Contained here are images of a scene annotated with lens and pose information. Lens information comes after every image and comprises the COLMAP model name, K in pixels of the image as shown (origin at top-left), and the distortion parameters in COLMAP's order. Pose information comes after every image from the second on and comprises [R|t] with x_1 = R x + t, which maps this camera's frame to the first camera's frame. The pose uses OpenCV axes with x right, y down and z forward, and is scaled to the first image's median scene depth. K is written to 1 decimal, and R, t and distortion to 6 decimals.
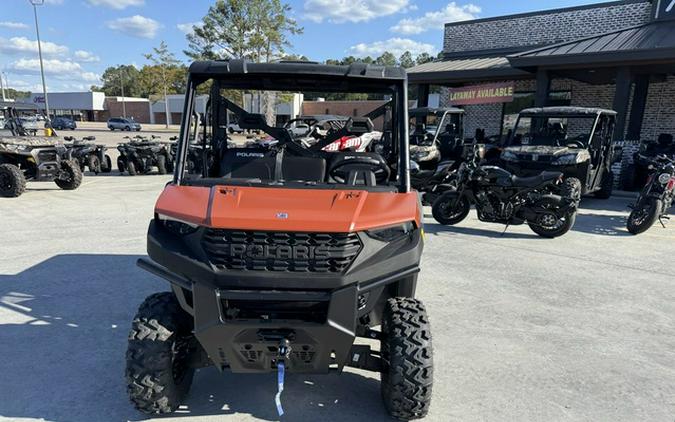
lens RADIAL K [[481.5, 0, 335.1], [0, 481.5, 246.3], [0, 0, 1]] dist [0.026192, -0.034782]
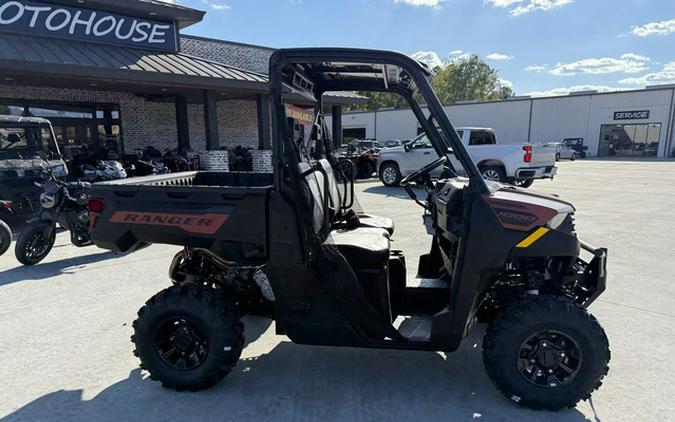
lens RADIAL K [[480.1, 0, 333.7], [0, 480.1, 254.0], [0, 0, 1]] dist [0.029572, -0.035069]
pose [[0.115516, -0.243382, 0.963027, -0.495130], [0.252802, 0.944796, 0.208451, -0.111891], [-0.960597, 0.219375, 0.170667, 0.454111]]
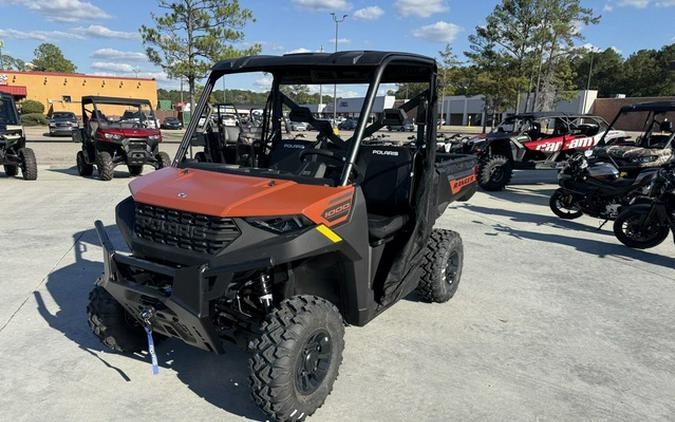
lens RADIAL K [[481.5, 0, 335.1], [0, 481.5, 246.3], [0, 0, 1]] dist [0.026192, -0.034782]
pose [[0.848874, 0.132678, -0.511674, 0.247284], [-0.133649, 0.990407, 0.035089, -0.011355], [0.511421, 0.038599, 0.858463, 0.079542]]
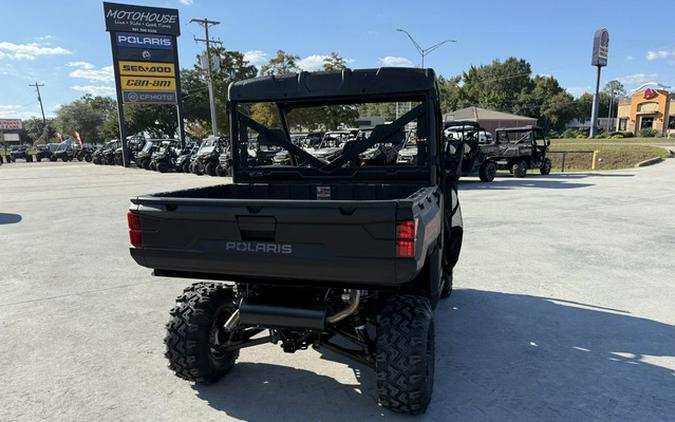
lens RADIAL K [[481.5, 0, 335.1], [0, 481.5, 246.3], [0, 0, 1]] dist [0.026192, -0.034782]
pose [[-0.957514, -0.064988, 0.280970, -0.176452], [0.067670, 0.896445, 0.437958, -0.242311], [-0.280336, 0.438364, -0.853961, 0.973445]]
